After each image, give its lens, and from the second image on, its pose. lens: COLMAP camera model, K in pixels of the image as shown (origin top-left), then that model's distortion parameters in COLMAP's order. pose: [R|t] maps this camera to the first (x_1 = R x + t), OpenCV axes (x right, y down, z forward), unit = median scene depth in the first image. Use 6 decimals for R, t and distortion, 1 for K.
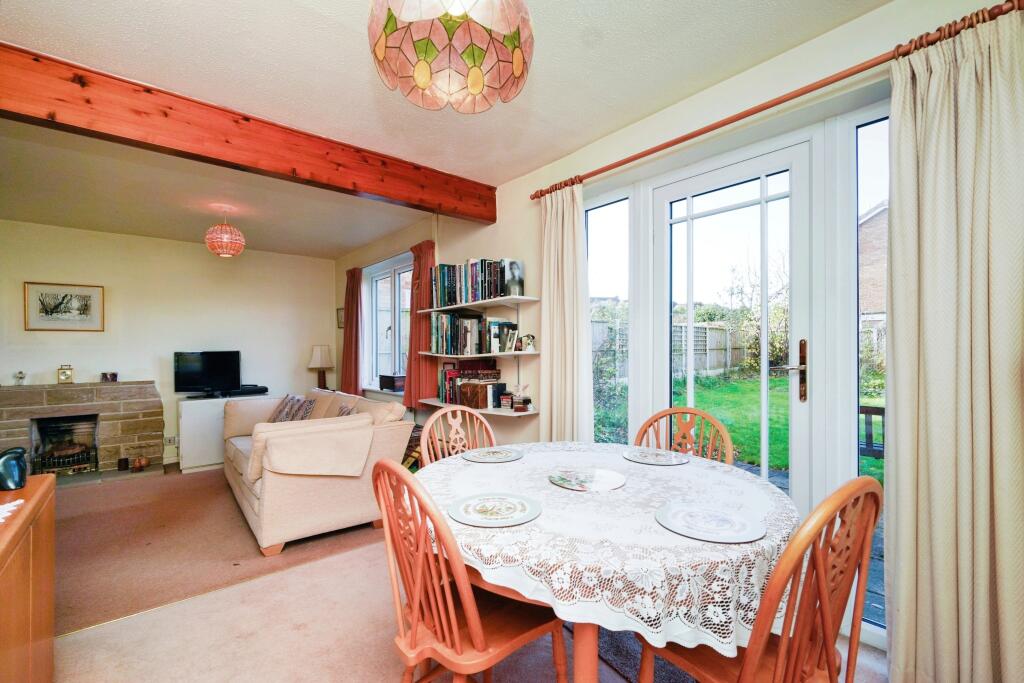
lens RADIAL K [[447.0, 0, 515.7], [0, 447.0, 345.1], [0, 0, 1]] dist [-0.005165, -0.001388]
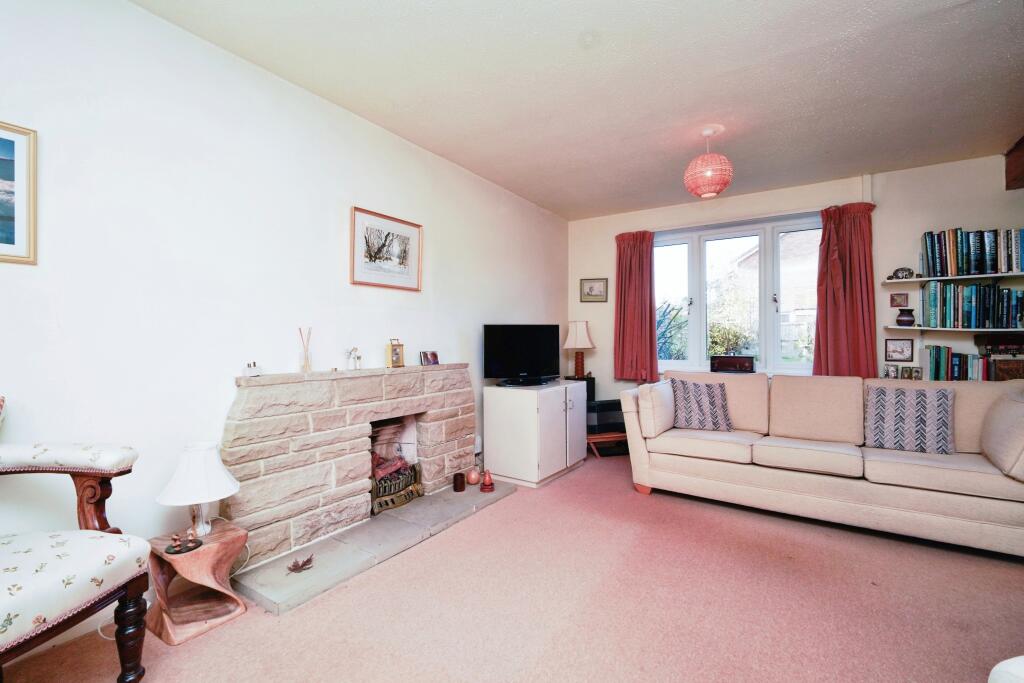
lens RADIAL K [[447.0, 0, 515.0], [0, 447.0, 339.7], [0, 0, 1]] dist [-0.005165, -0.001388]
pose [[0.960426, 0.009159, 0.278386, -1.005565], [-0.012096, 0.999888, 0.008833, 0.036750], [-0.278274, -0.011850, 0.960429, 0.304491]]
